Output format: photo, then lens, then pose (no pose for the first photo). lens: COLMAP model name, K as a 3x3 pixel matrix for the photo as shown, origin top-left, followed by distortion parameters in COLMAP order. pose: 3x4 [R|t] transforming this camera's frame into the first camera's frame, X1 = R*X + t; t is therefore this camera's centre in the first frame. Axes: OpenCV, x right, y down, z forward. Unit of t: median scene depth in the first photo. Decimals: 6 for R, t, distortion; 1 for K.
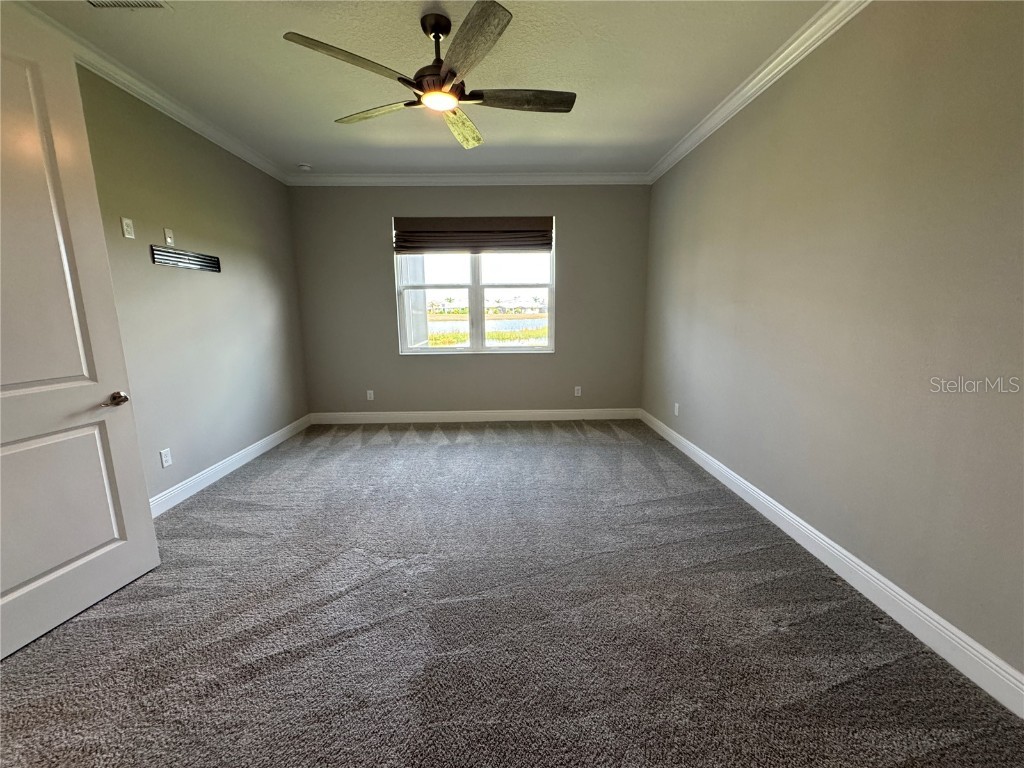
lens RADIAL K [[408.0, 0, 514.0], [0, 408.0, 381.6], [0, 0, 1]] dist [-0.001737, -0.000163]
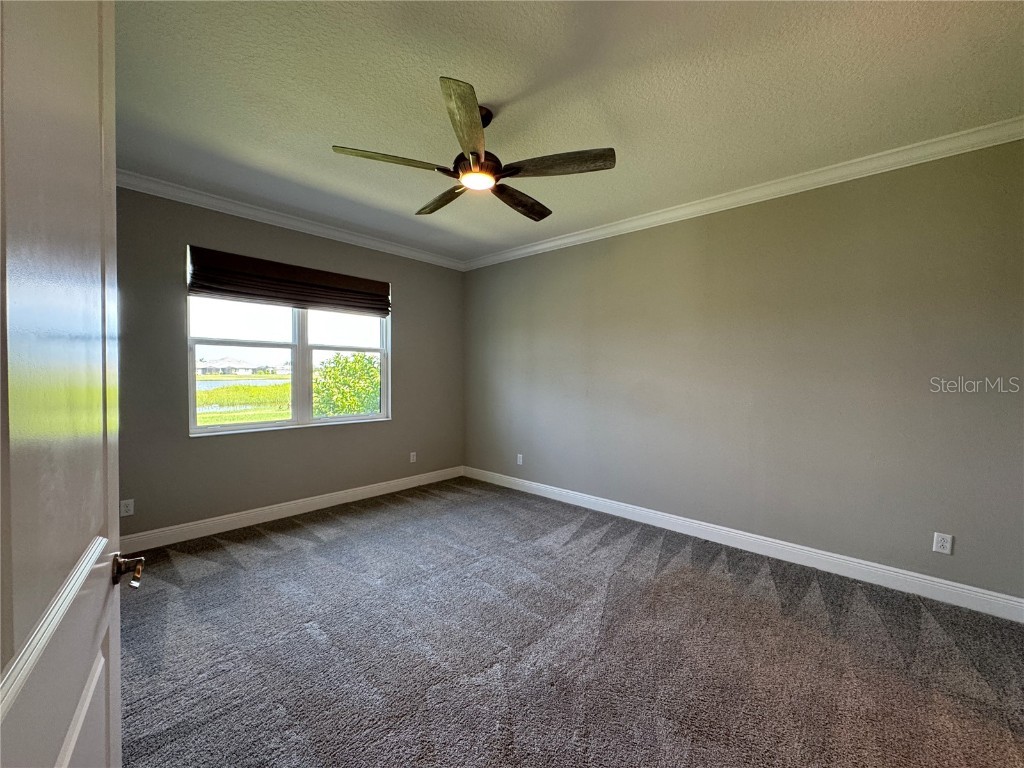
lens RADIAL K [[408.0, 0, 510.7], [0, 408.0, 383.1], [0, 0, 1]] dist [-0.001737, -0.000163]
pose [[0.692145, -0.000146, 0.721758, -0.452689], [0.105329, 0.989315, -0.100808, -0.034110], [-0.714031, 0.145796, 0.684765, 0.154023]]
